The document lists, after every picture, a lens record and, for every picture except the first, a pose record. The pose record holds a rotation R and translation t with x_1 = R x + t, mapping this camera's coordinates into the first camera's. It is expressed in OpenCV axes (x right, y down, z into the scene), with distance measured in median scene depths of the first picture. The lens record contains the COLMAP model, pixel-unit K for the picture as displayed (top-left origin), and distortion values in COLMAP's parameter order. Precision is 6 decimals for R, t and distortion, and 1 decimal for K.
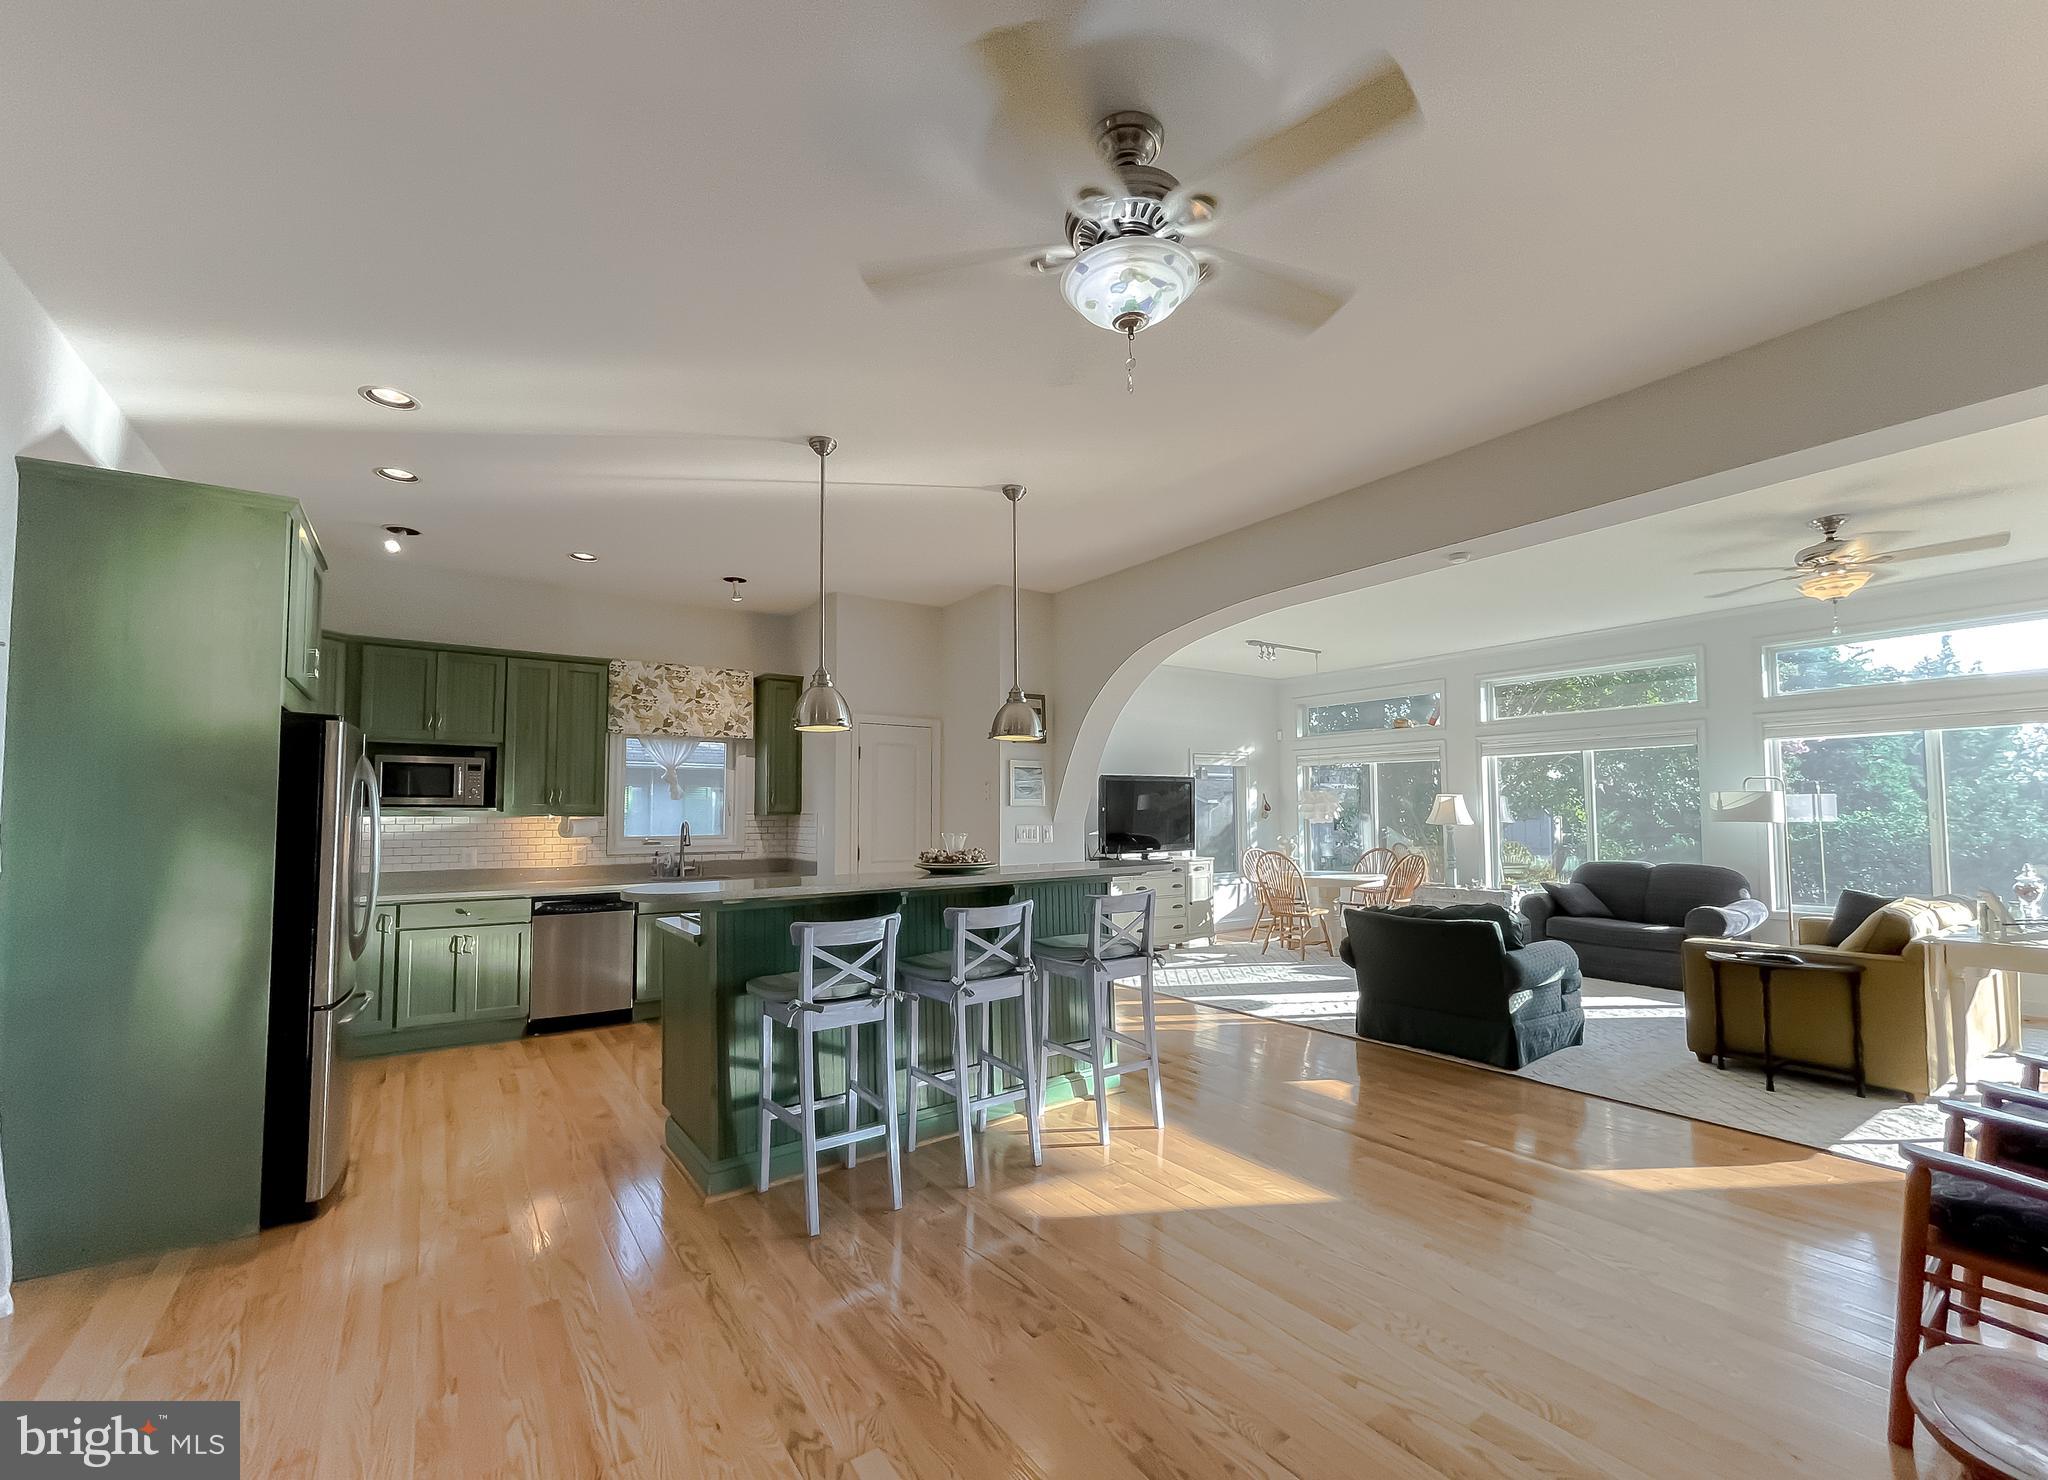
lens RADIAL K [[853.9, 0, 1021.3], [0, 853.9, 771.5], [0, 0, 1]] dist [0.000614, 0.000041]
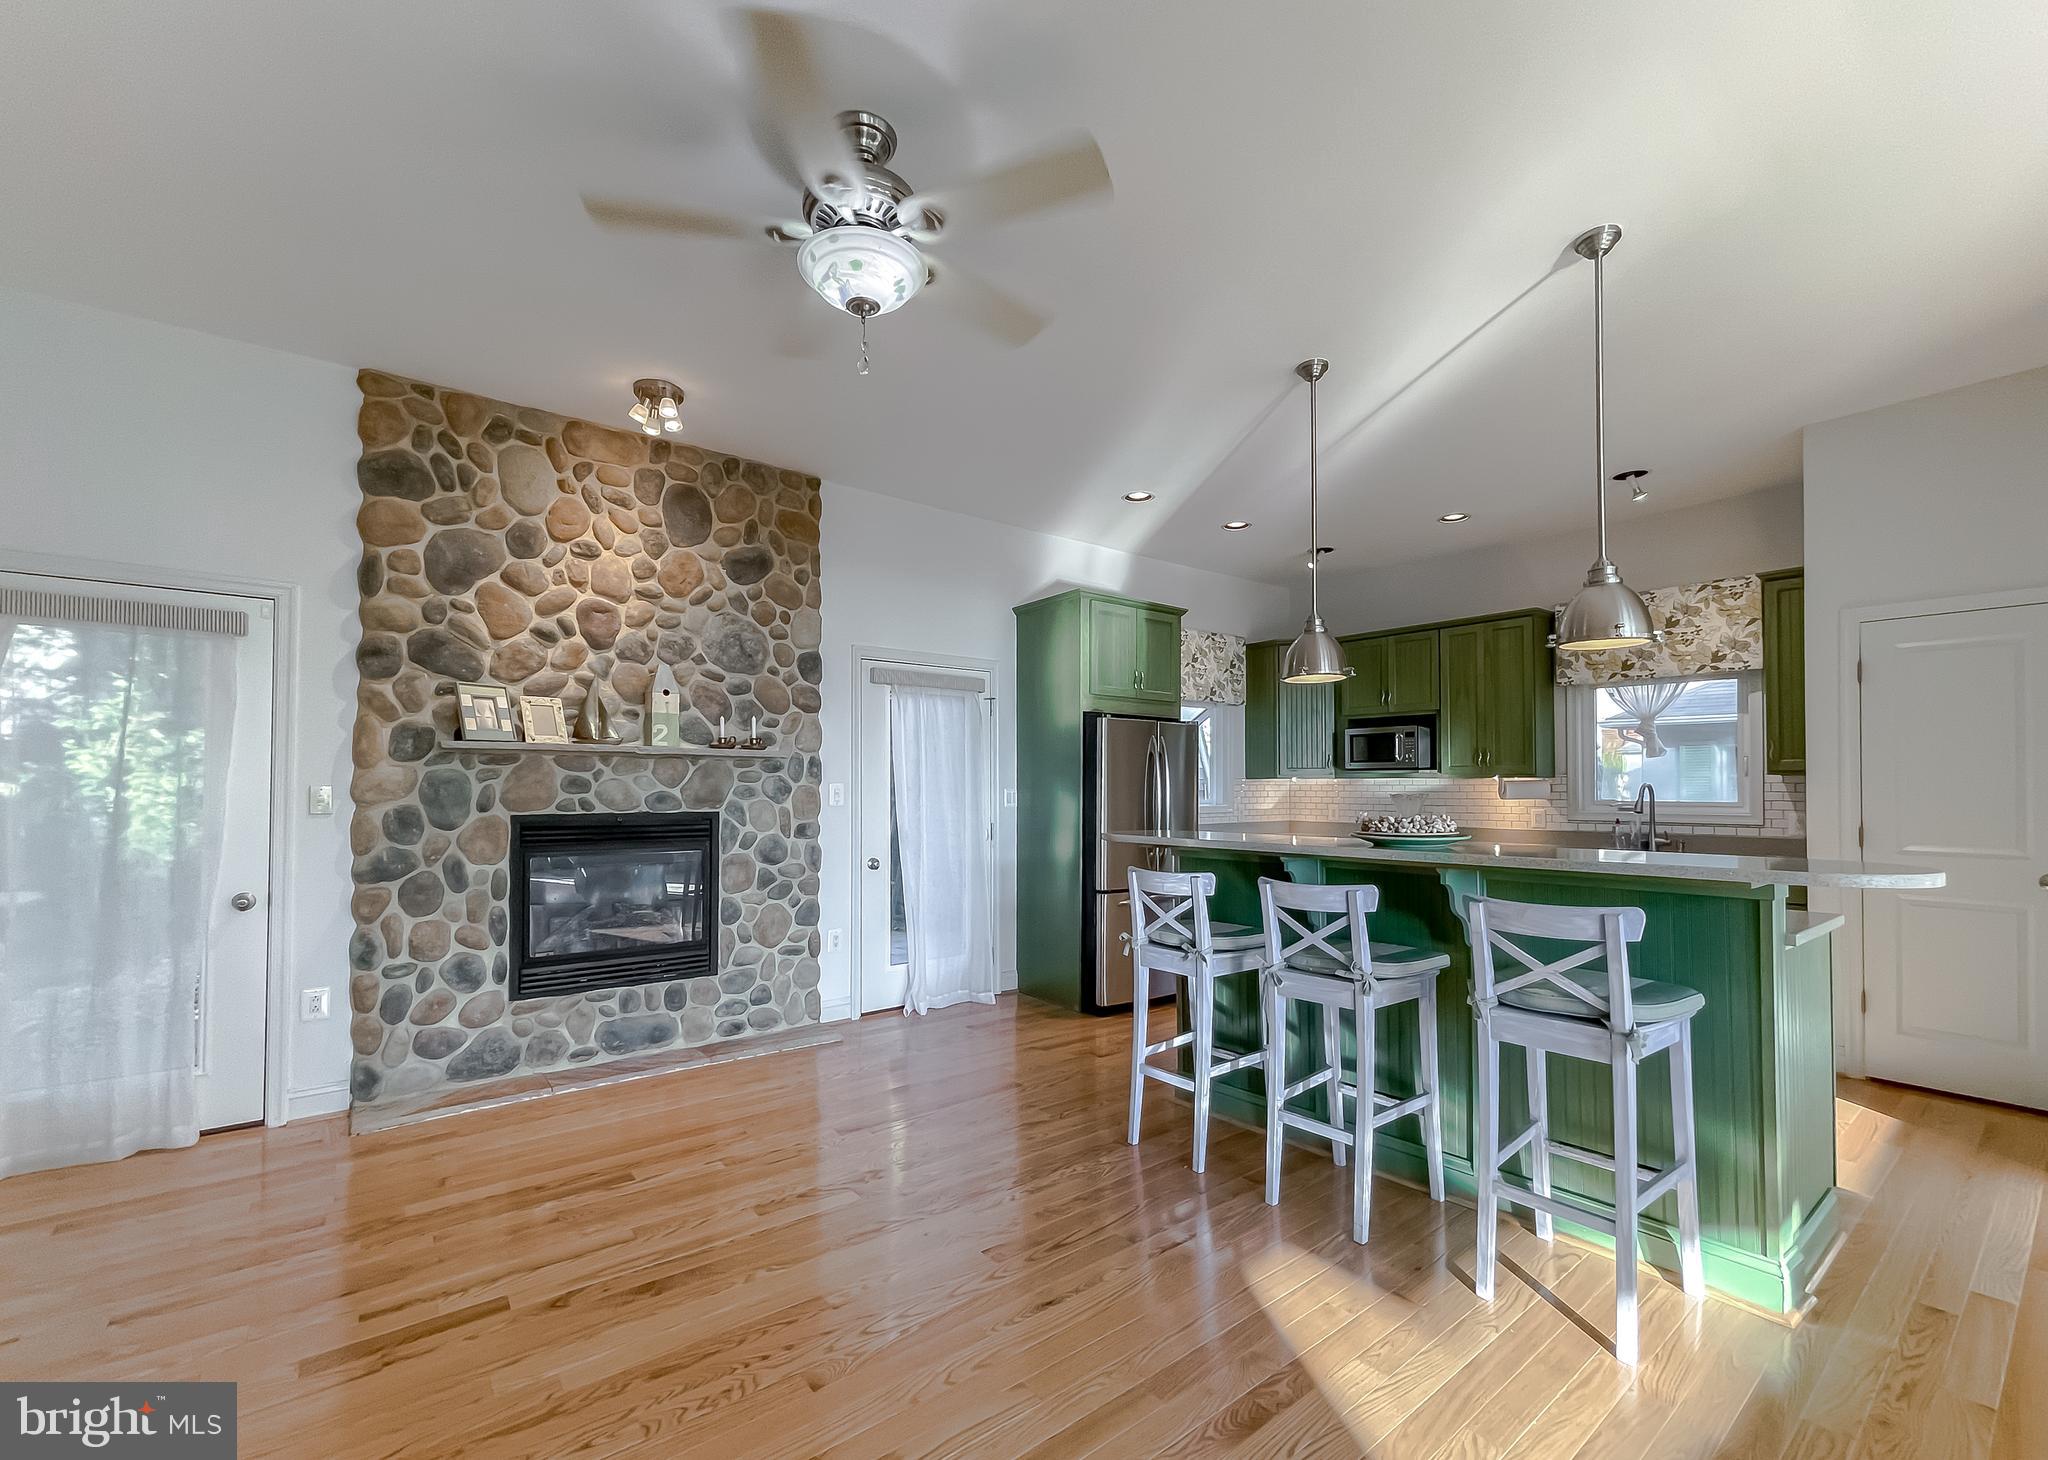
lens RADIAL K [[858.4, 0, 1021.7], [0, 858.4, 781.1], [0, 0, 1]] dist [0.001509, 0.000032]
pose [[0.057812, -0.002512, -0.998324, 0.406343], [0.052011, 0.998646, 0.000499, 0.025776], [0.996972, -0.051953, 0.057865, 0.372764]]
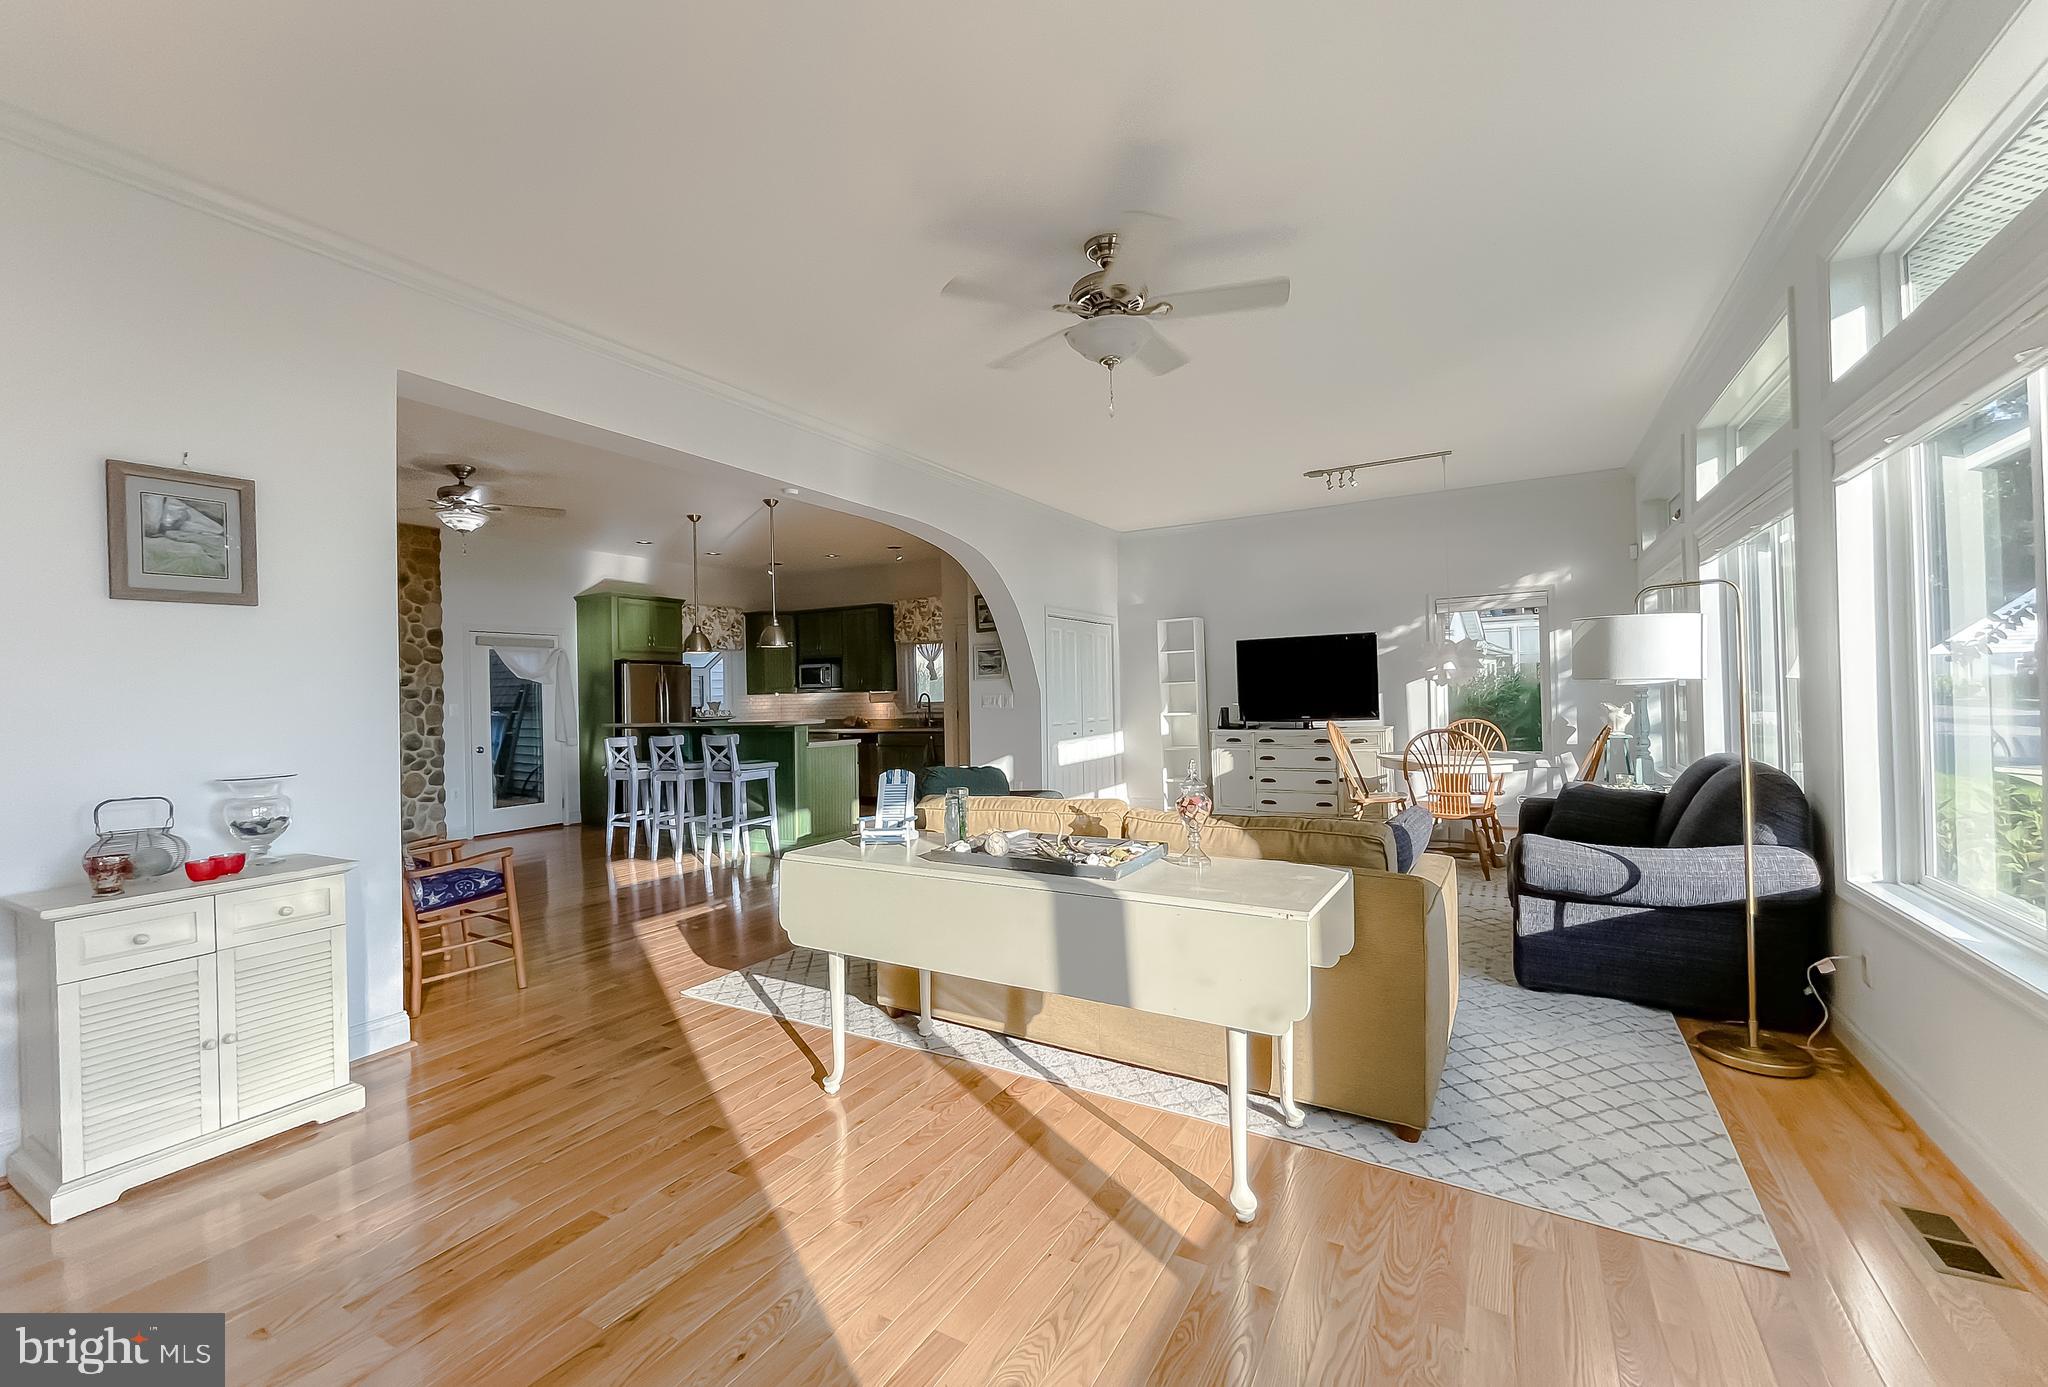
lens RADIAL K [[842.2, 0, 1012.4], [0, 842.2, 690.3], [0, 0, 1]] dist [-0.001748, -0.000106]
pose [[0.419740, -0.010815, -0.907580, 1.205972], [0.069518, 0.997375, 0.020265, 0.032809], [0.904978, -0.071599, 0.419390, 0.493153]]
